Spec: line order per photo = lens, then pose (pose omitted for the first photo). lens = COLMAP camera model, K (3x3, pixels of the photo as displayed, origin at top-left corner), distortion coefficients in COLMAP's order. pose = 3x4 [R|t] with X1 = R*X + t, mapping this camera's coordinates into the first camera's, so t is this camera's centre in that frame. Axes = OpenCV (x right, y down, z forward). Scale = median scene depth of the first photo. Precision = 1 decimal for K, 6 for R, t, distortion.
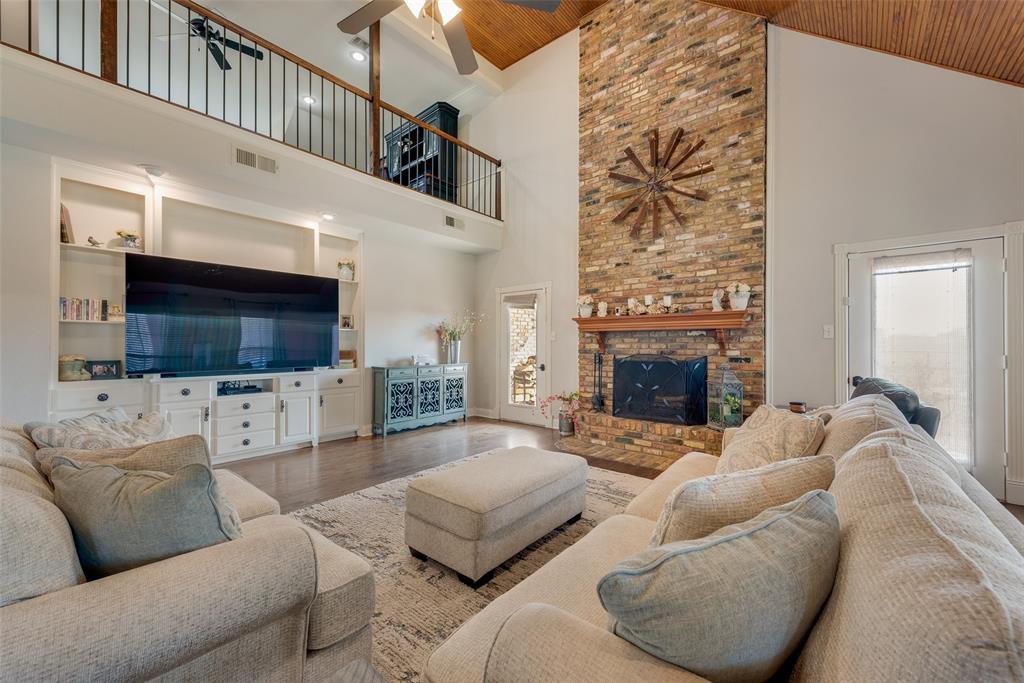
lens RADIAL K [[403.3, 0, 510.9], [0, 403.3, 342.1], [0, 0, 1]] dist [0.001413, 0.000013]
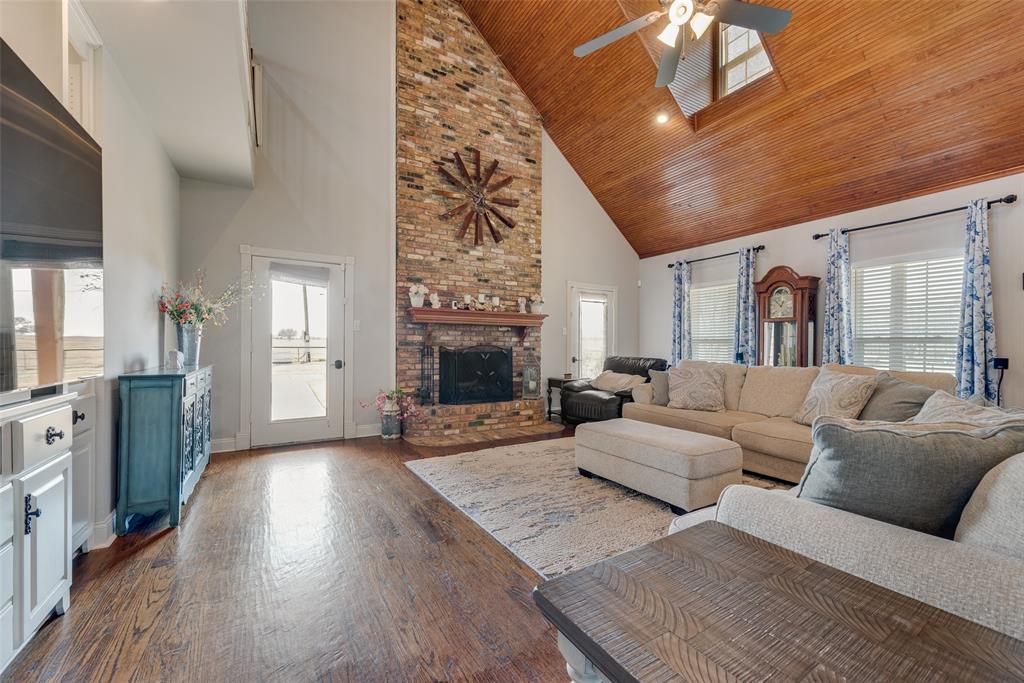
lens RADIAL K [[403.3, 0, 512.6], [0, 403.3, 346.8], [0, 0, 1]] dist [0.001413, 0.000013]
pose [[0.310111, -0.000529, 0.950700, -0.698561], [-0.010163, 0.999941, 0.003872, 0.027641], [-0.950646, -0.010863, 0.310087, 0.538146]]
